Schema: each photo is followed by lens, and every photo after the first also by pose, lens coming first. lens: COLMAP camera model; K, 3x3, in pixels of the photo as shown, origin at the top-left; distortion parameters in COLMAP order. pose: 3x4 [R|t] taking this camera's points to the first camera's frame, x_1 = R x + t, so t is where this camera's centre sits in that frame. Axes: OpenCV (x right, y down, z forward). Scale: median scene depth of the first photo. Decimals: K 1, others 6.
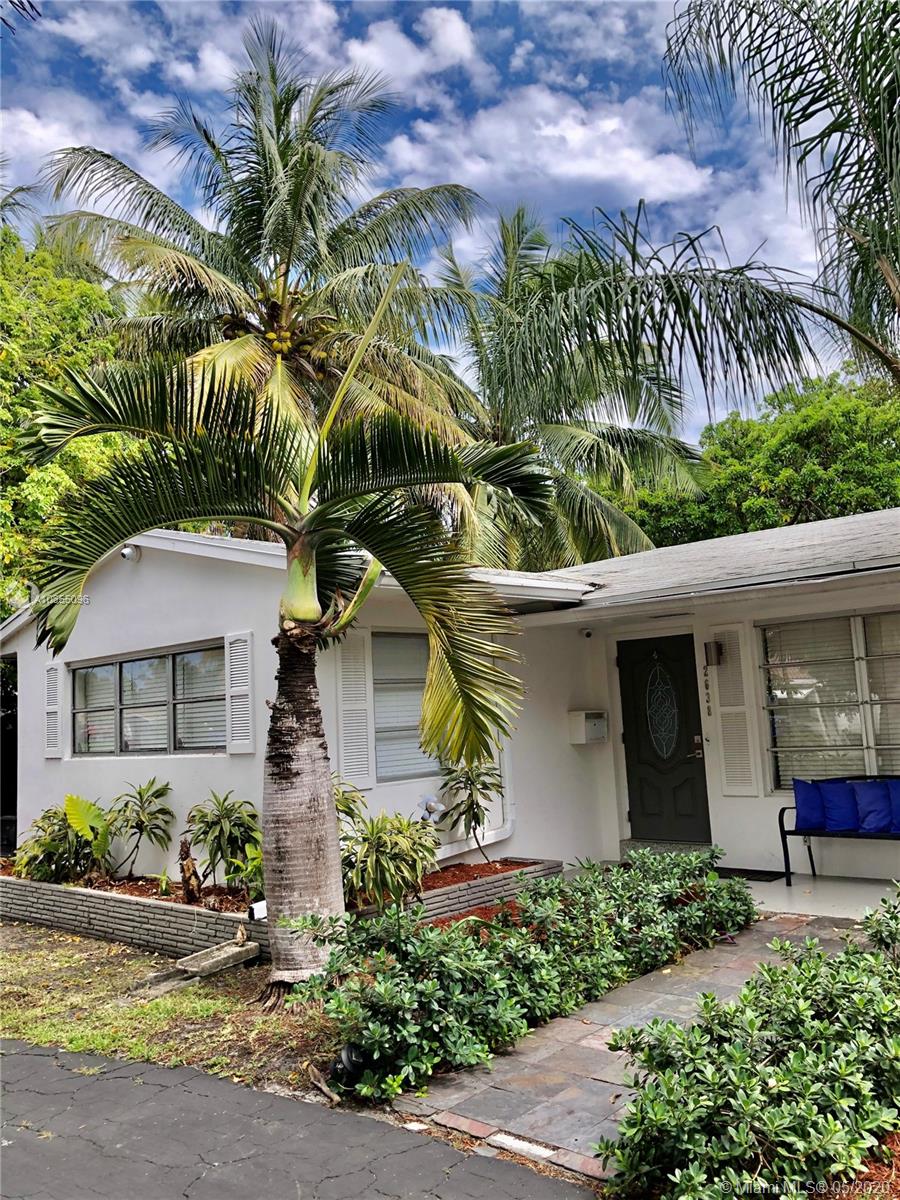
lens RADIAL K [[992.0, 0, 450.6], [0, 992.0, 589.8], [0, 0, 1]] dist [0.023368, -0.015772]
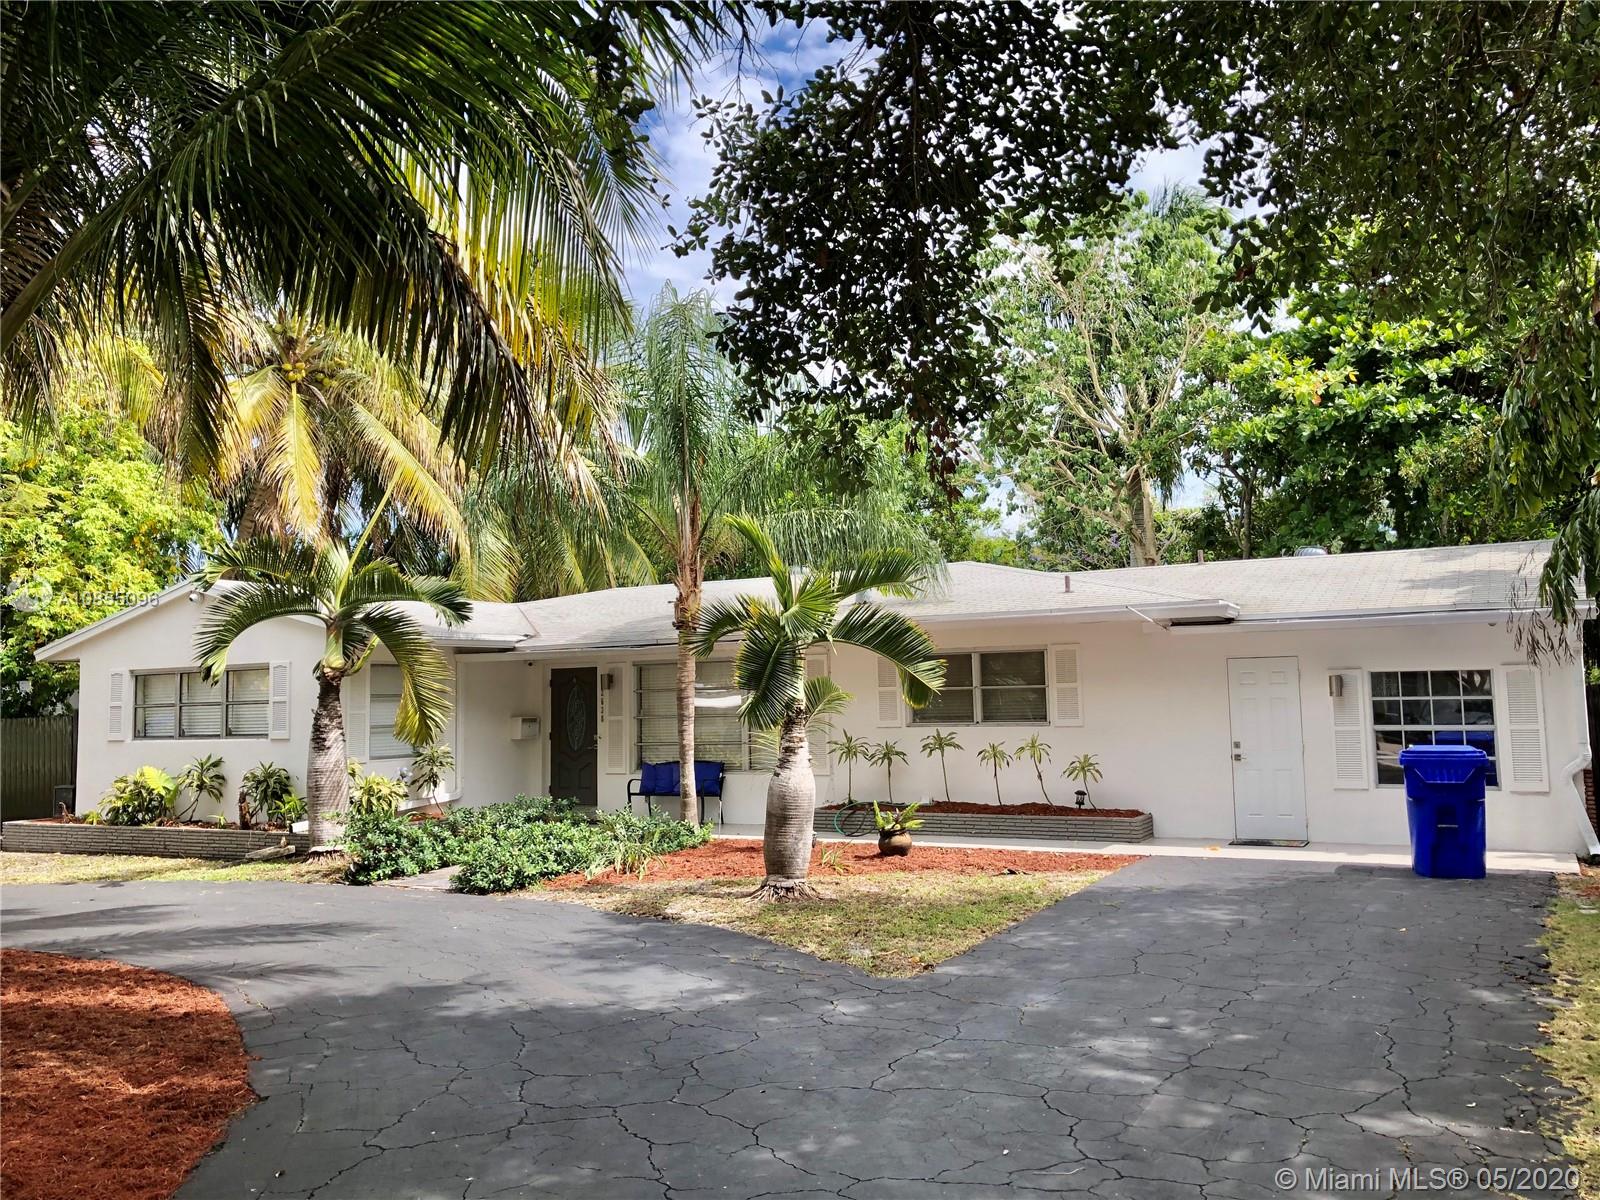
lens RADIAL K [[1322.7, 0, 816.6], [0, 1322.7, 591.5], [0, 0, 1]] dist [0.023368, -0.015772]
pose [[0.968070, 0.050428, 0.245557, 0.080807], [-0.058978, 0.997878, 0.027583, -0.171156], [-0.243645, -0.041185, 0.968990, -1.198656]]
